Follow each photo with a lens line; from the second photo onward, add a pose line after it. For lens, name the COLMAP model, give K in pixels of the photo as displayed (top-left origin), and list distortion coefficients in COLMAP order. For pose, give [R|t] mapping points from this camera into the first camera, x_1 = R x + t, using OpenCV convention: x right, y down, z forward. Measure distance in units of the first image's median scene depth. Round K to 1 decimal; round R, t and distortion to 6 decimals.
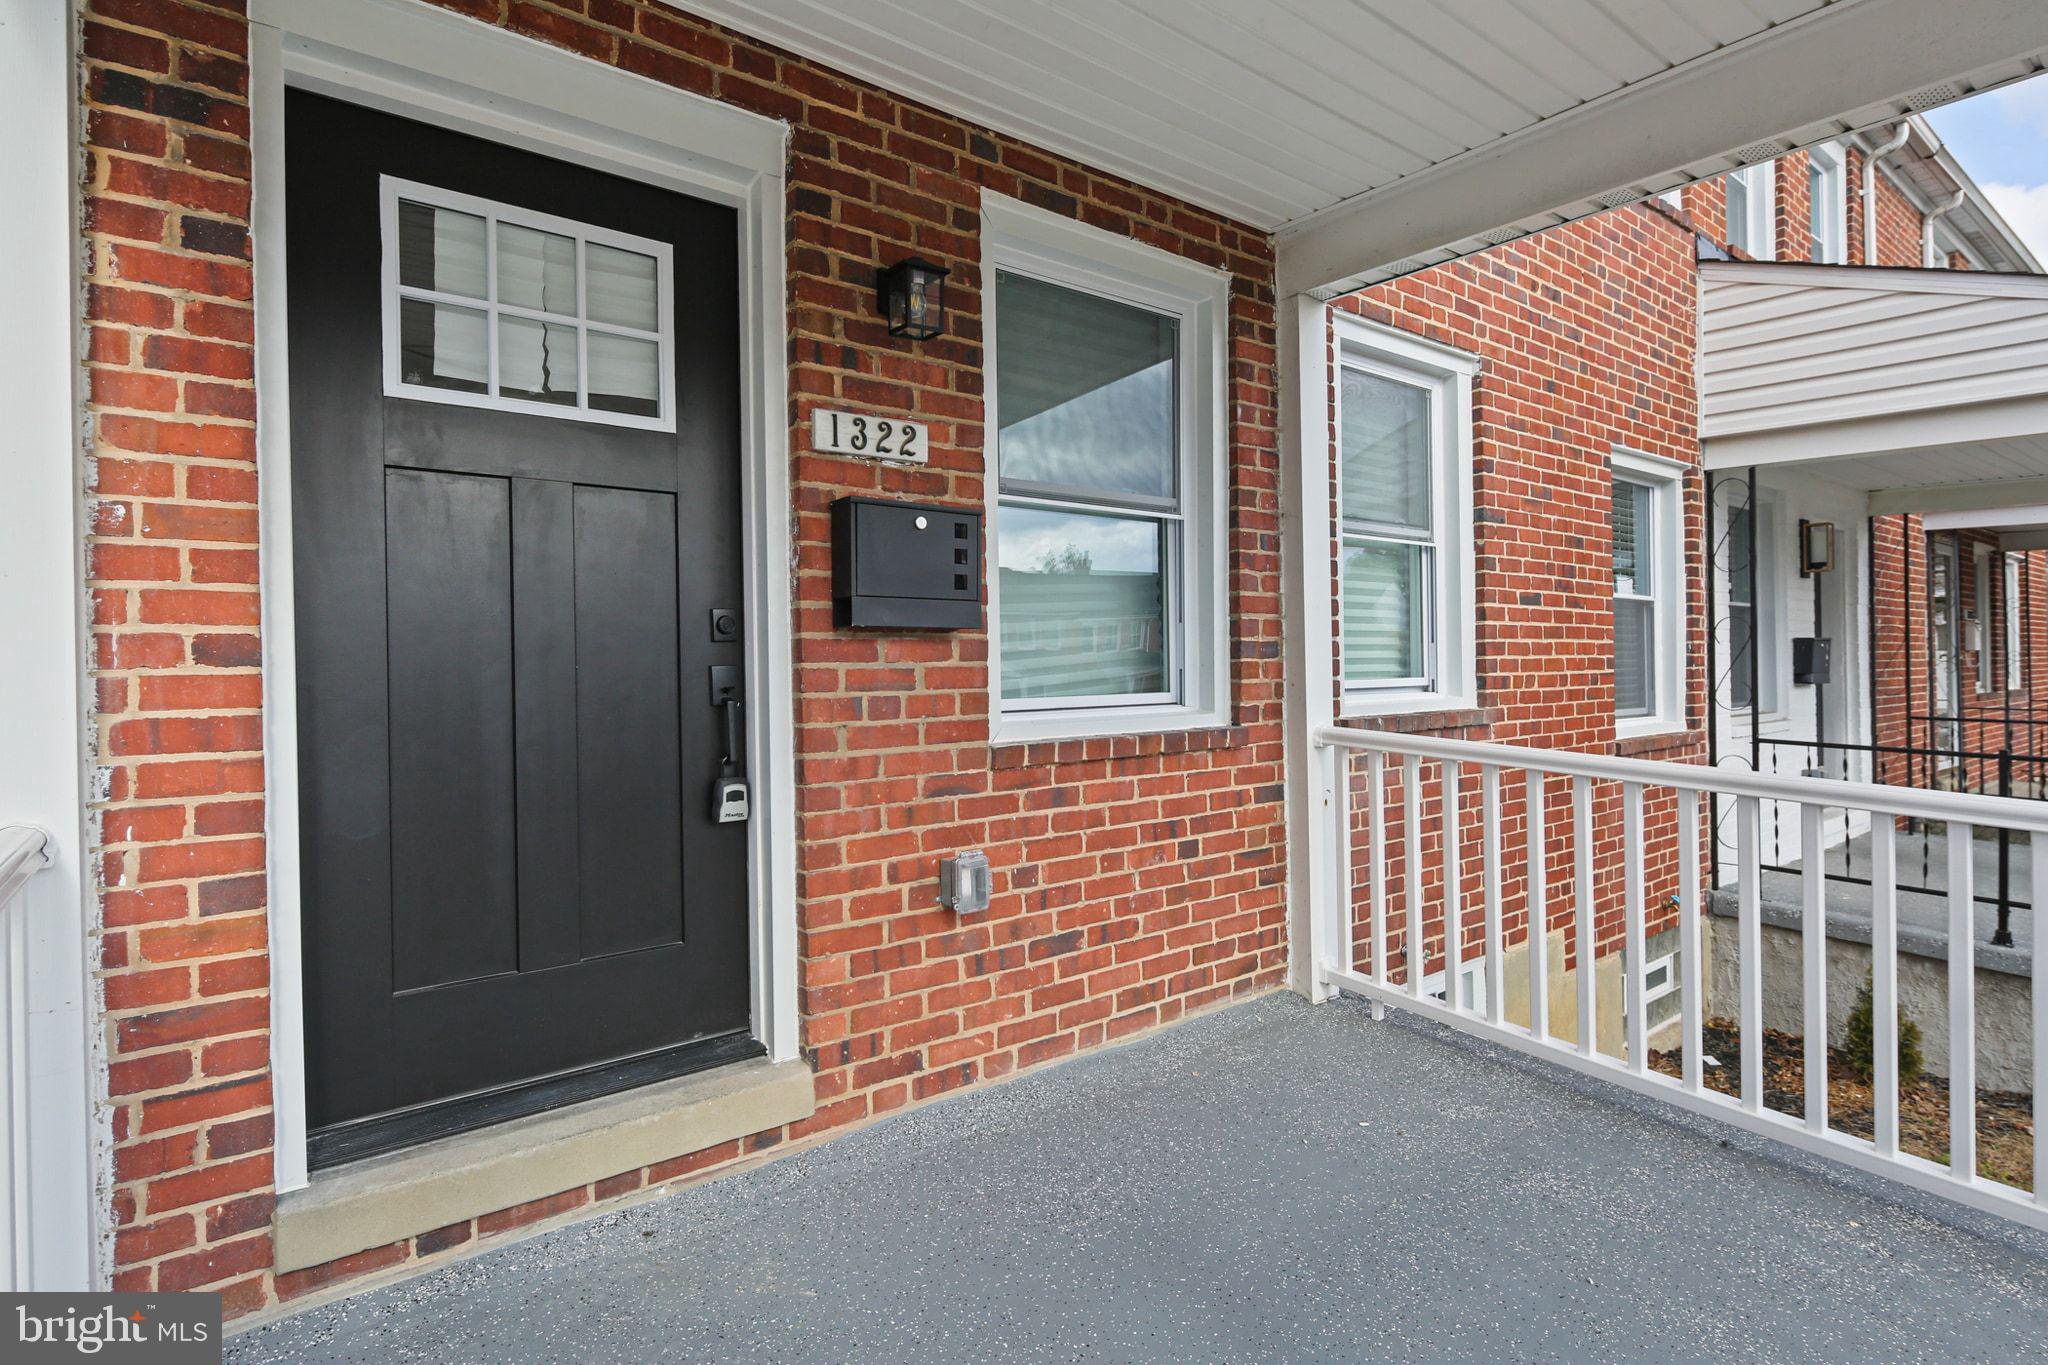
lens RADIAL K [[996.2, 0, 1031.0], [0, 996.2, 665.0], [0, 0, 1]] dist [0.002398, -0.001606]
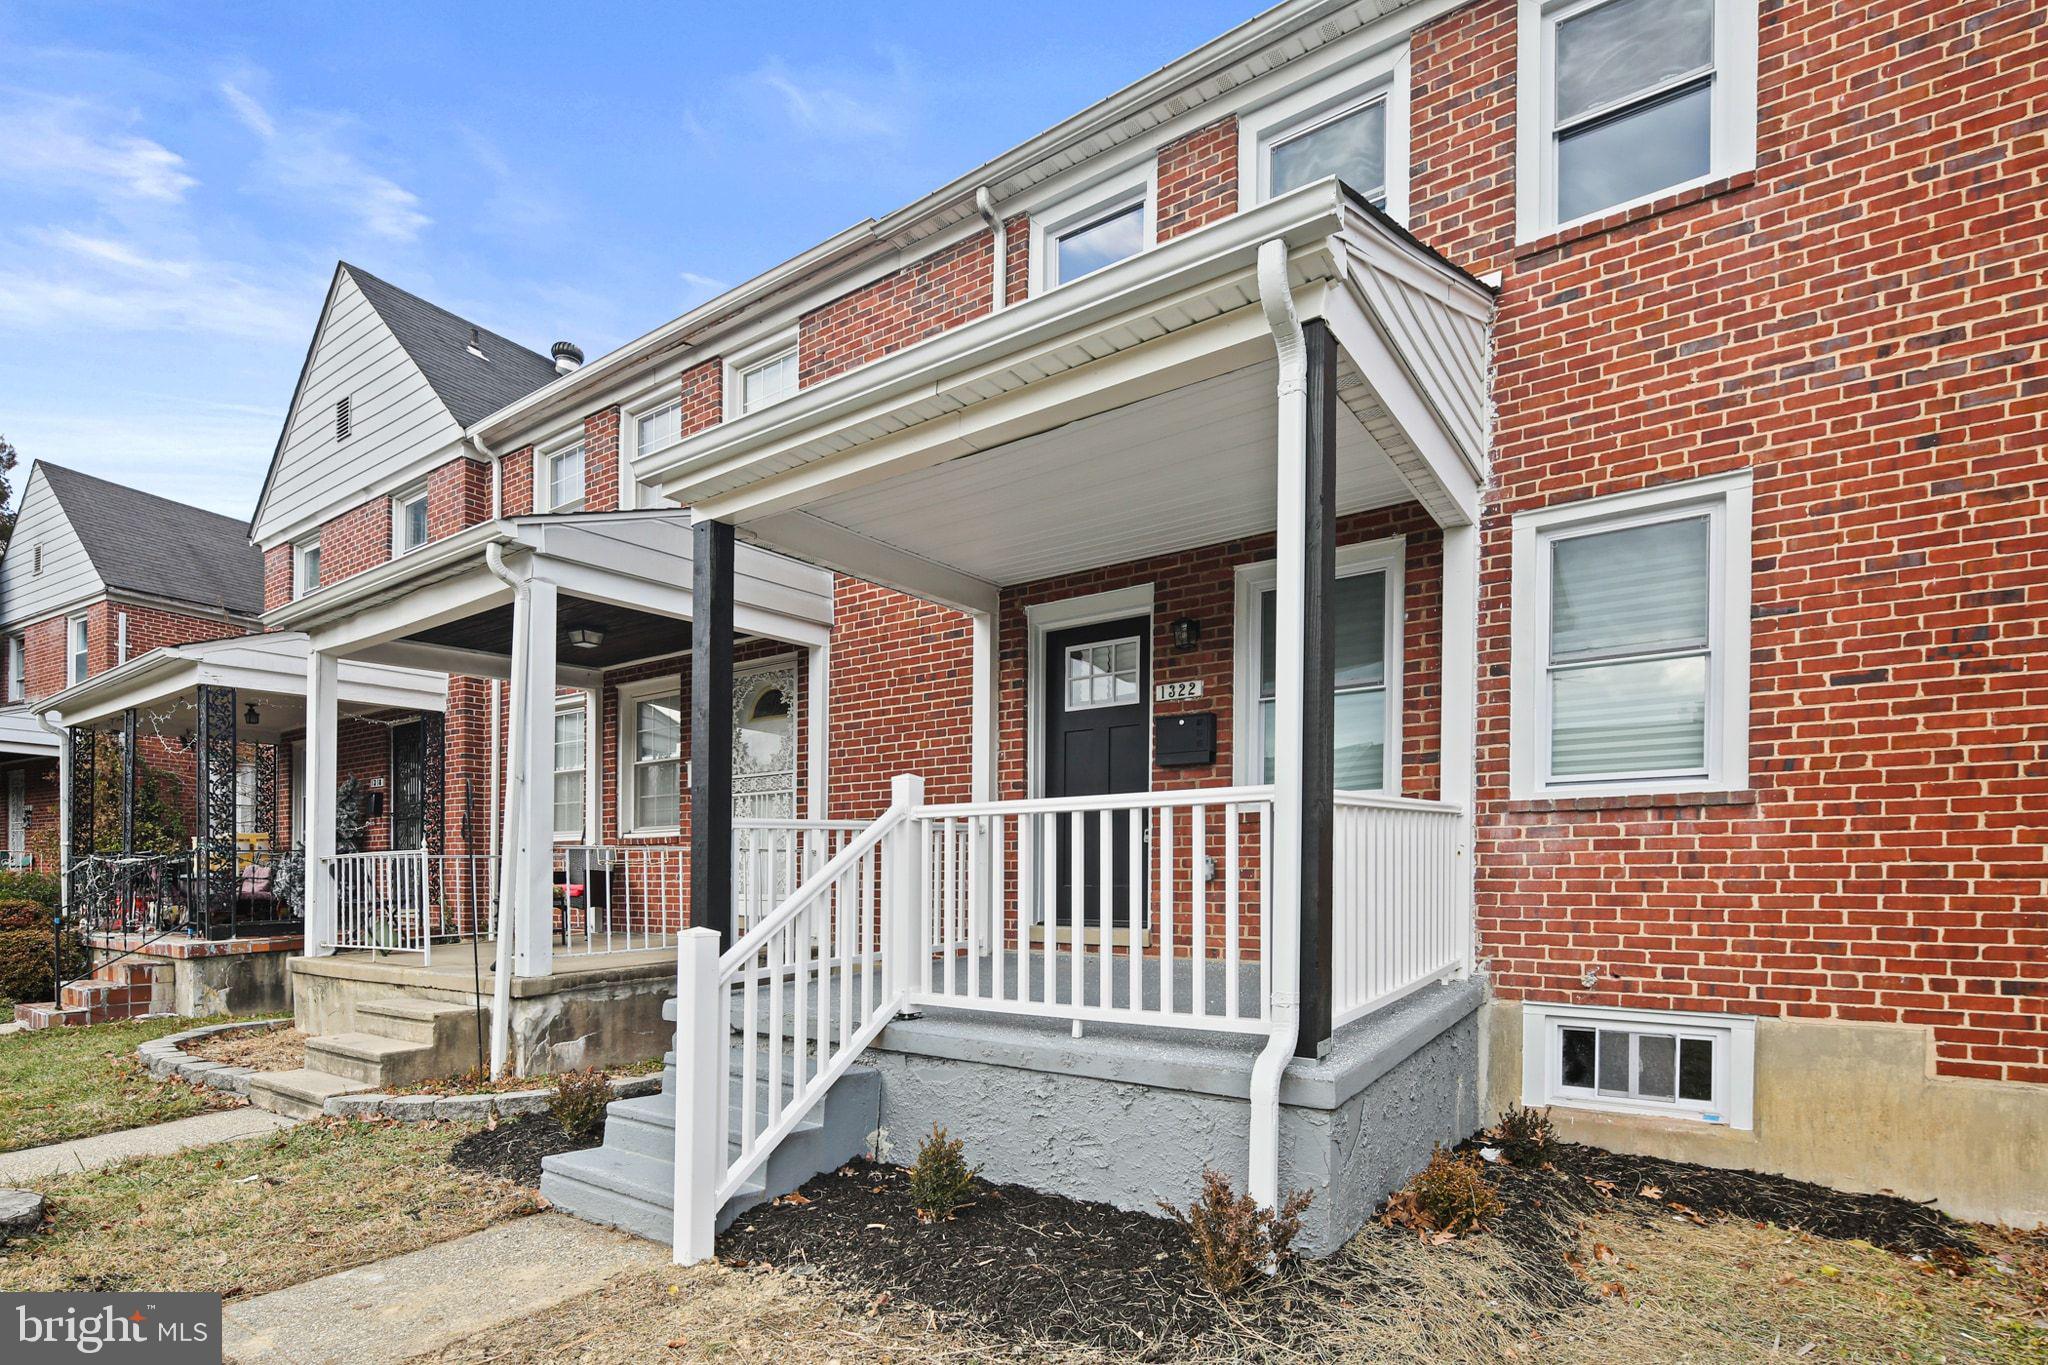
lens RADIAL K [[996.2, 0, 1031.0], [0, 996.2, 665.0], [0, 0, 1]] dist [0.002398, -0.001606]
pose [[0.310359, -0.195172, -0.930368, 1.988519], [-0.000768, 0.978645, -0.205555, 0.212429], [0.950619, 0.064510, 0.303582, -0.105157]]
